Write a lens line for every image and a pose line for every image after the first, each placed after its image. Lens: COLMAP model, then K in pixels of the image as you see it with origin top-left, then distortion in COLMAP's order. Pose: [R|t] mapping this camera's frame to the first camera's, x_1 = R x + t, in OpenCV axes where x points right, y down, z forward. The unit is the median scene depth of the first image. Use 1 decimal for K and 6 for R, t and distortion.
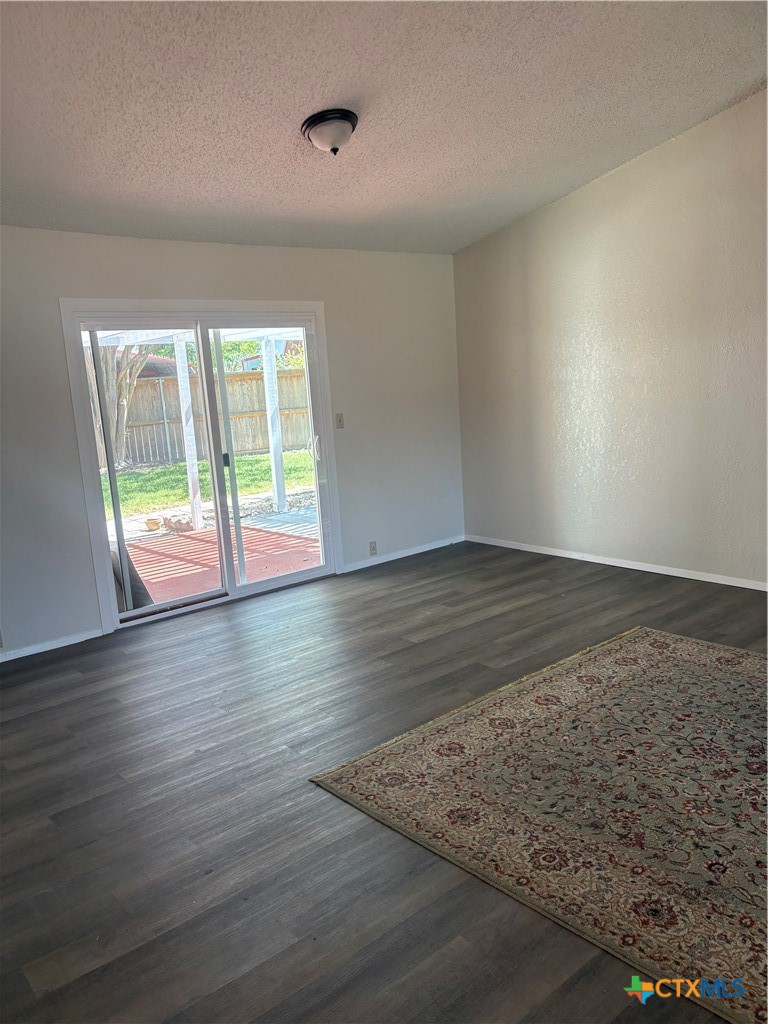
lens RADIAL K [[760.4, 0, 381.3], [0, 760.4, 508.4], [0, 0, 1]] dist [0.037949, -0.050134]
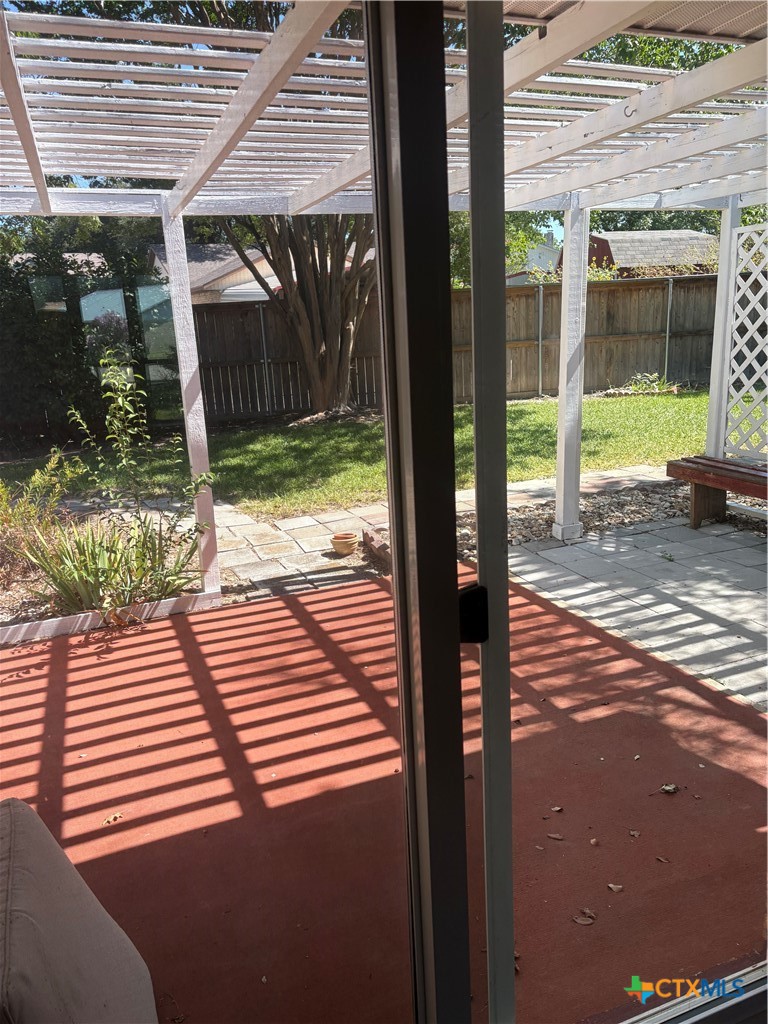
lens RADIAL K [[760.4, 0, 381.5], [0, 760.4, 514.9], [0, 0, 1]] dist [0.037949, -0.050134]
pose [[0.946958, 0.098480, -0.305896, -0.098012], [-0.065965, 0.991185, 0.114895, -0.069996], [0.314515, -0.088622, 0.945107, 0.468947]]
